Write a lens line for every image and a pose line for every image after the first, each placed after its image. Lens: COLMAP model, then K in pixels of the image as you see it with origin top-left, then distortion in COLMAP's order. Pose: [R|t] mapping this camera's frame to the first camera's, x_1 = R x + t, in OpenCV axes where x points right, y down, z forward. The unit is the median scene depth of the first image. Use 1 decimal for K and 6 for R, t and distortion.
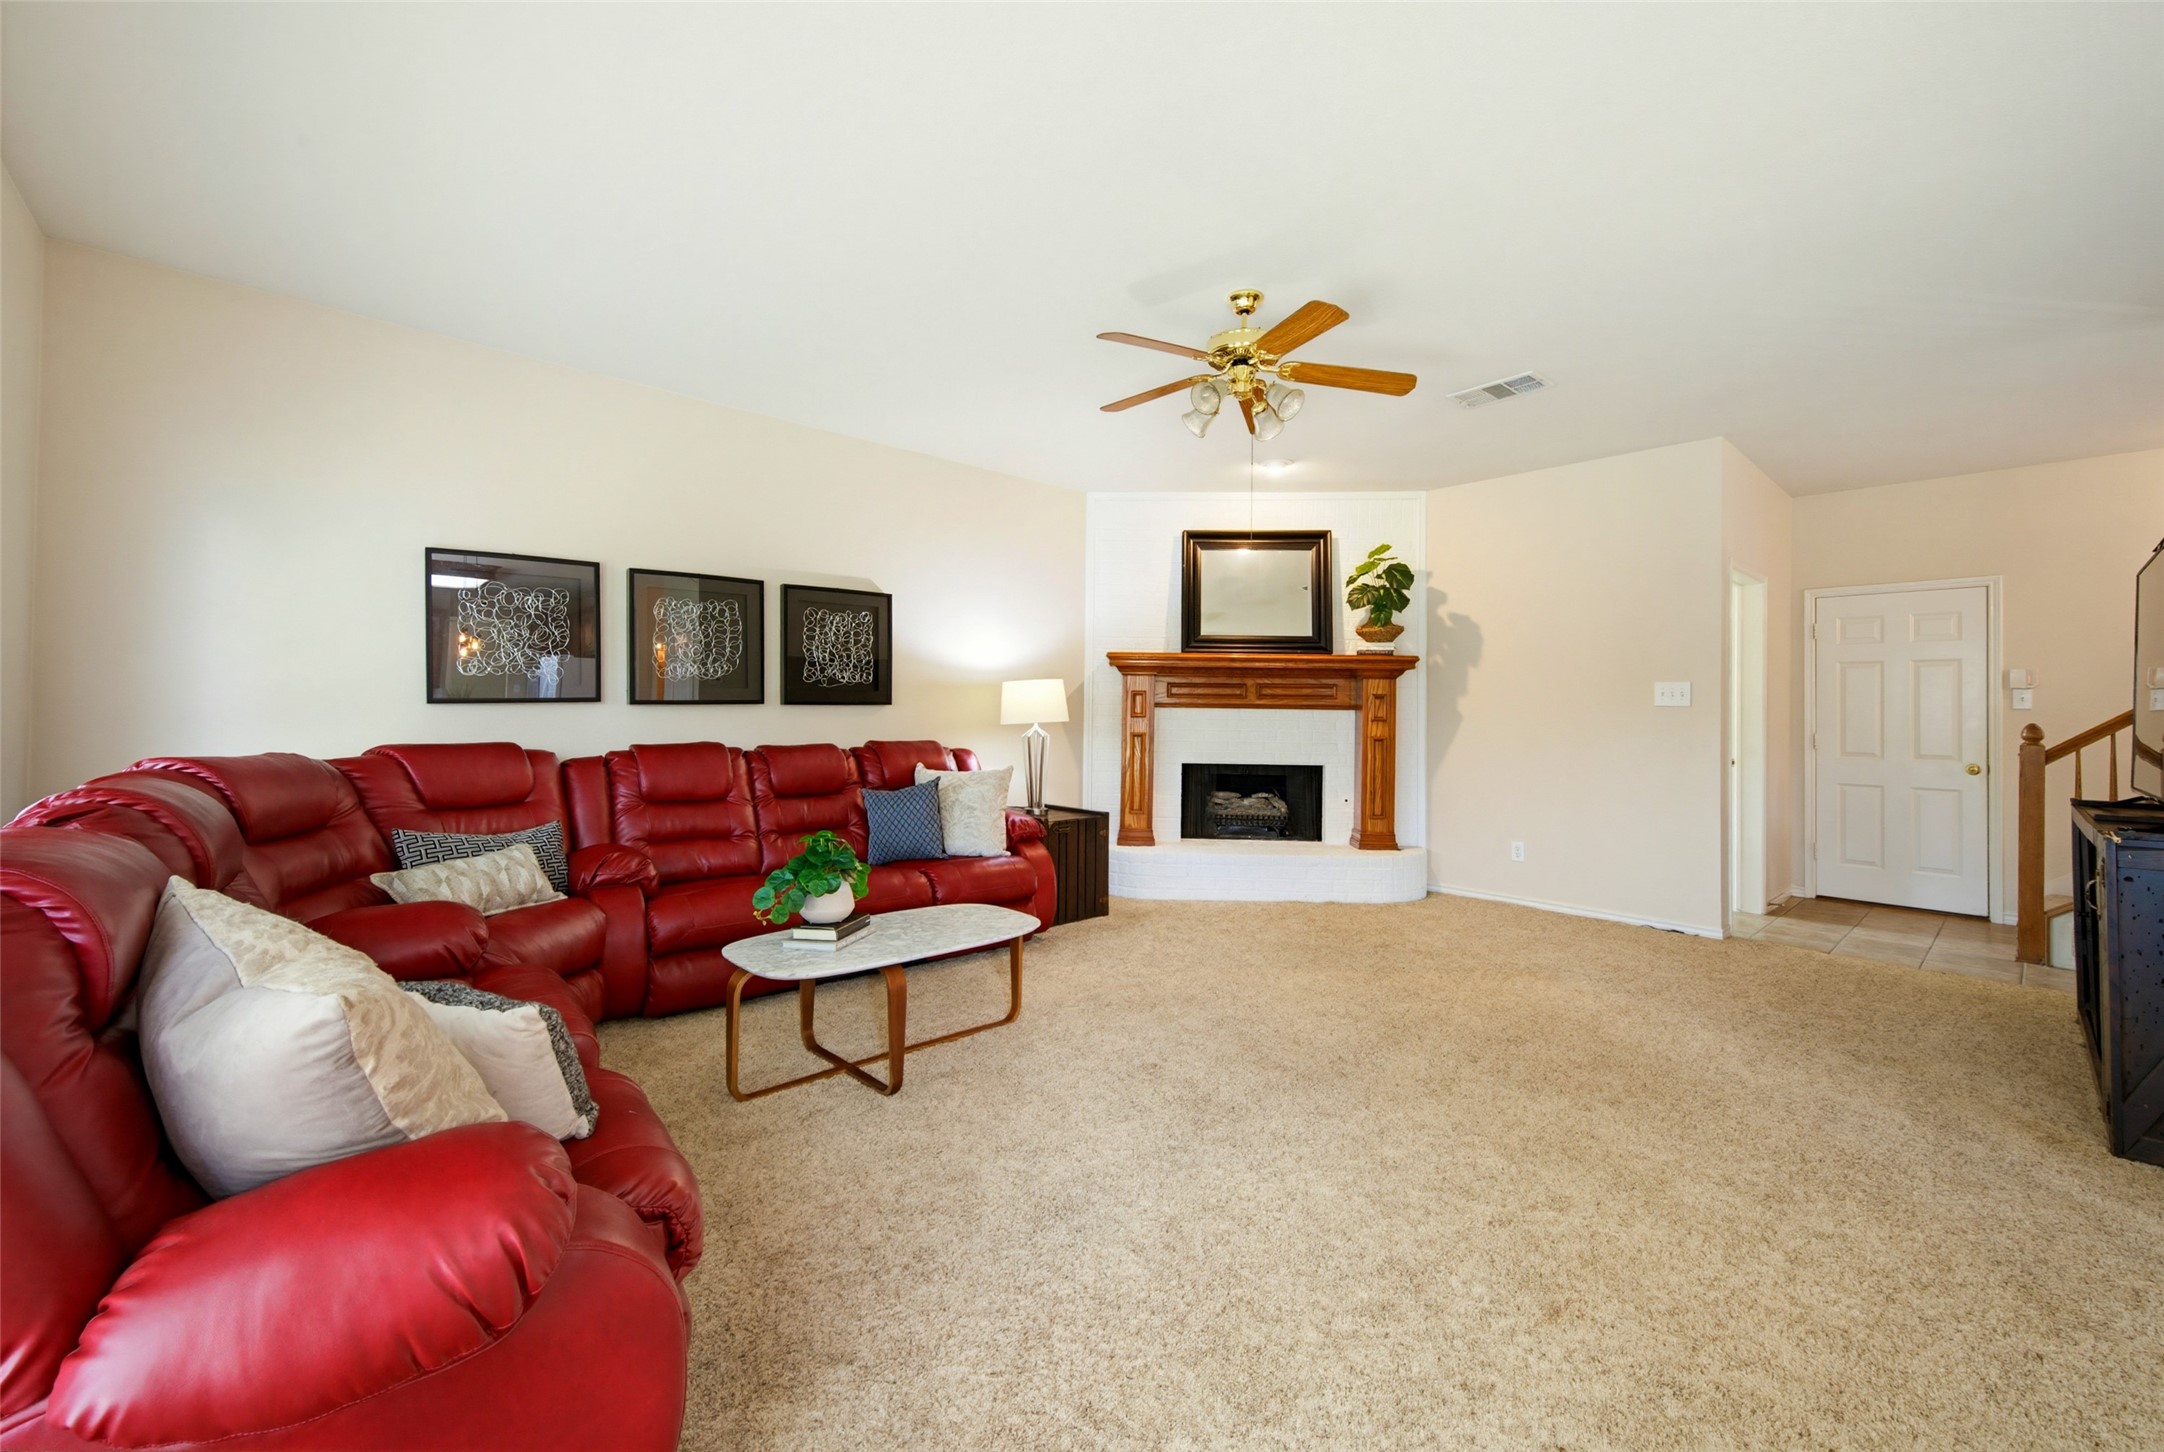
lens RADIAL K [[860.7, 0, 1077.2], [0, 860.7, 700.4], [0, 0, 1]] dist [0.000554, 0.000000]
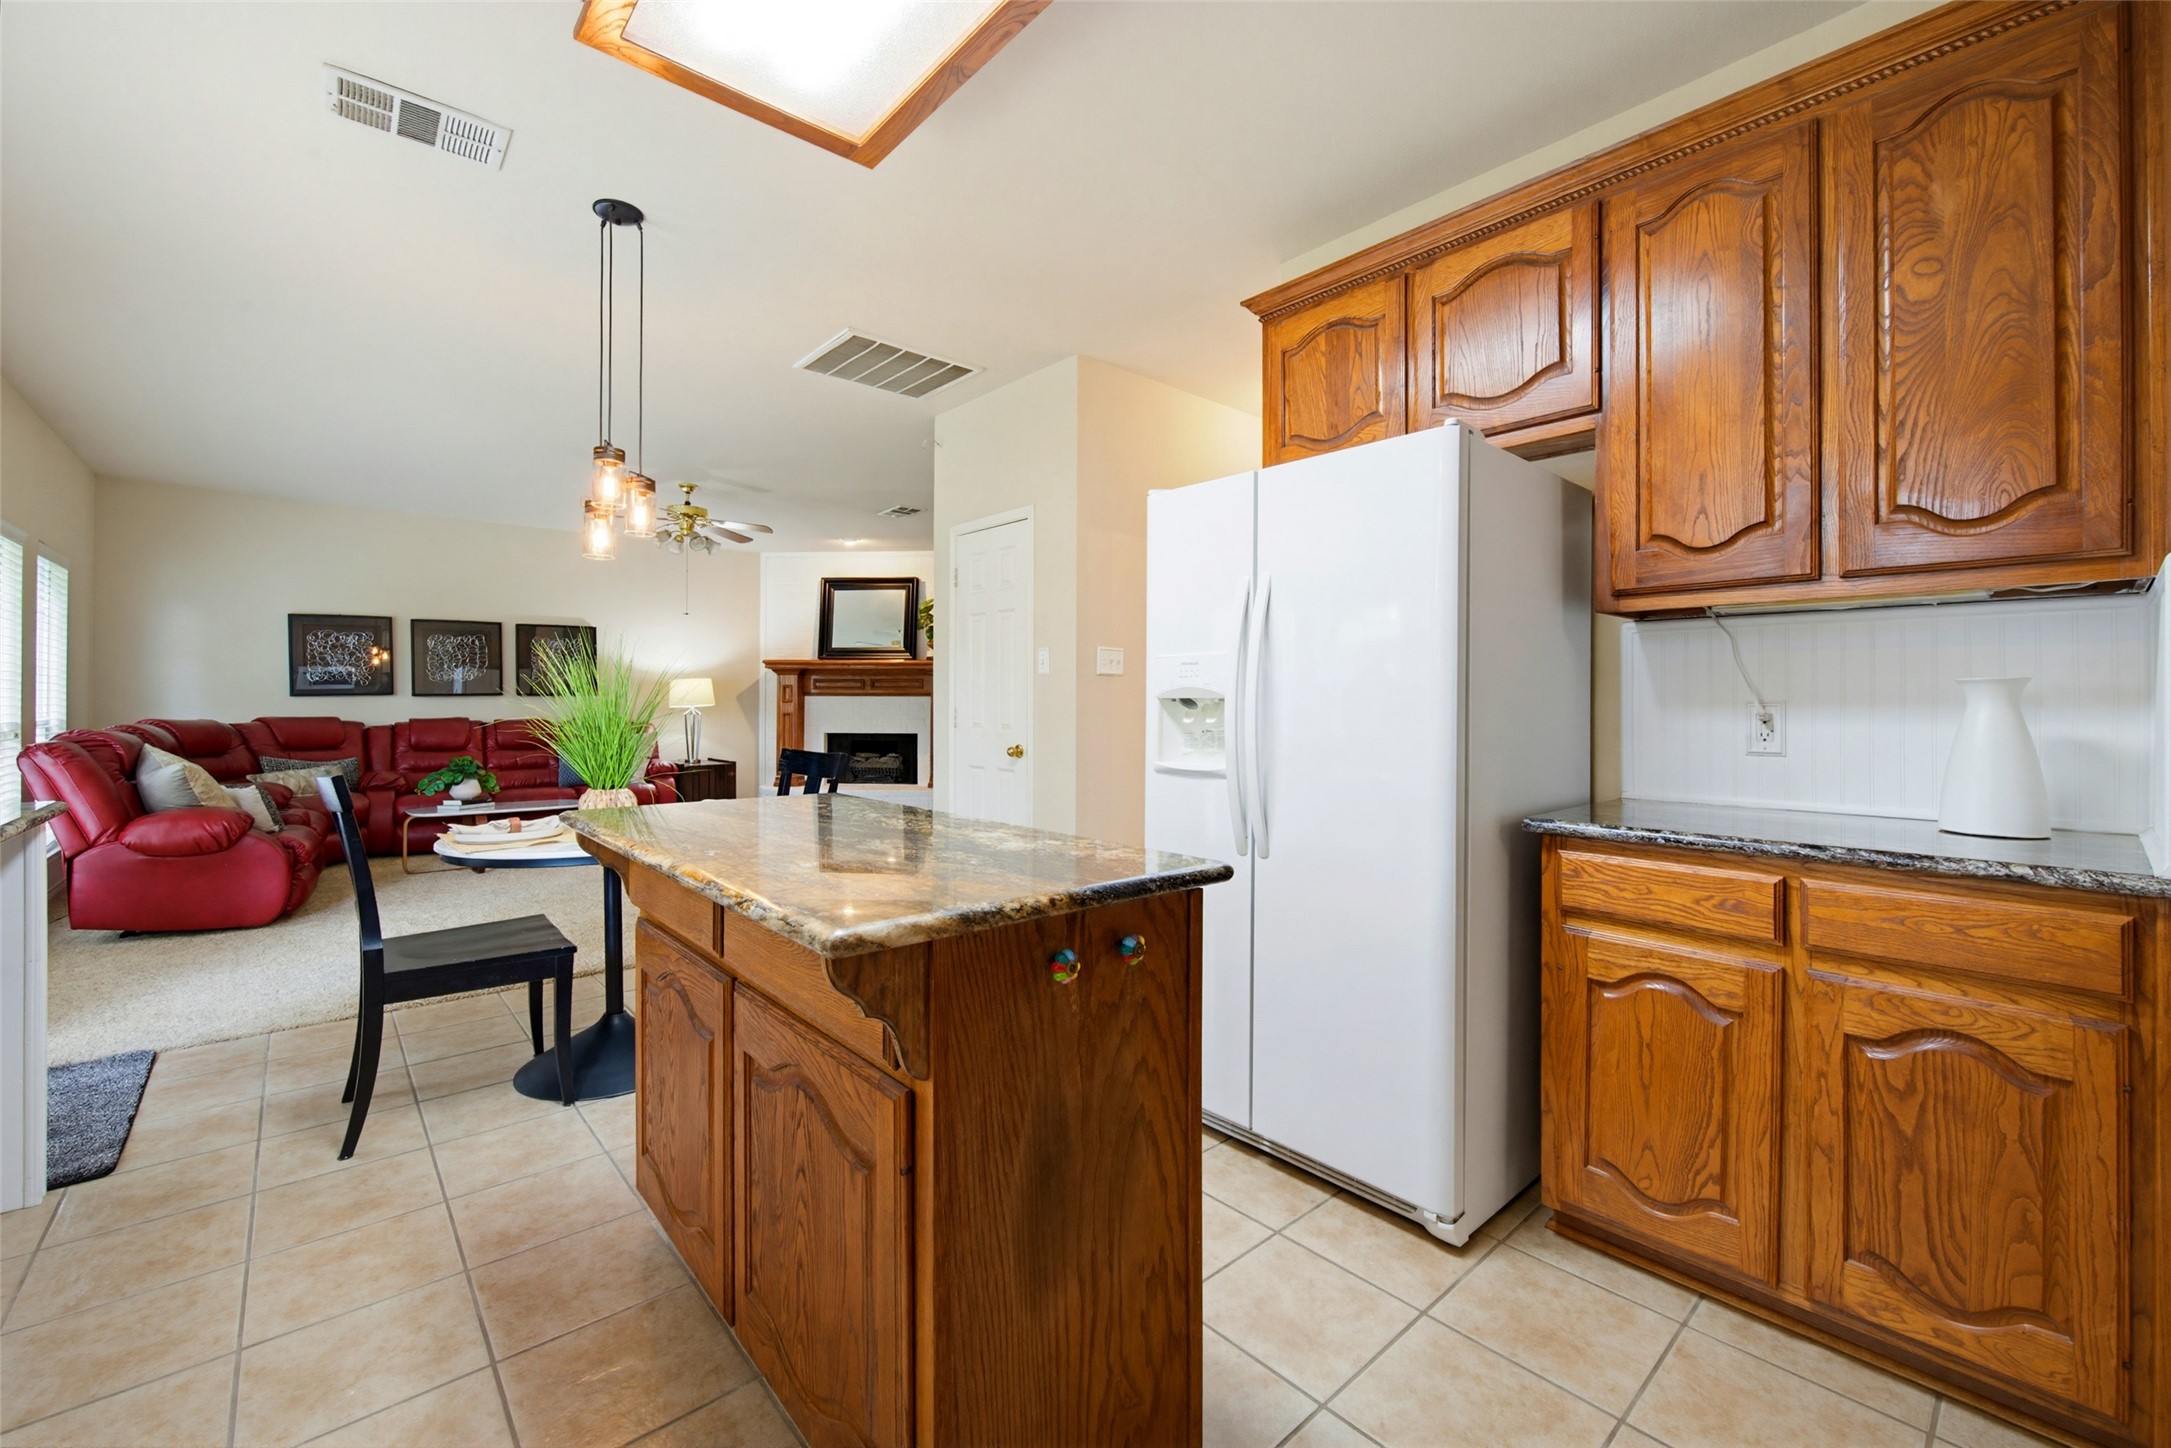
lens RADIAL K [[883.8, 0, 1088.9], [0, 883.8, 702.1], [0, 0, 1]] dist [-0.014167, 0.000179]
pose [[0.999884, -0.008974, -0.012304, 0.789487], [0.009080, 0.999922, 0.008590, 0.012363], [0.012226, -0.008701, 0.999887, -0.692551]]
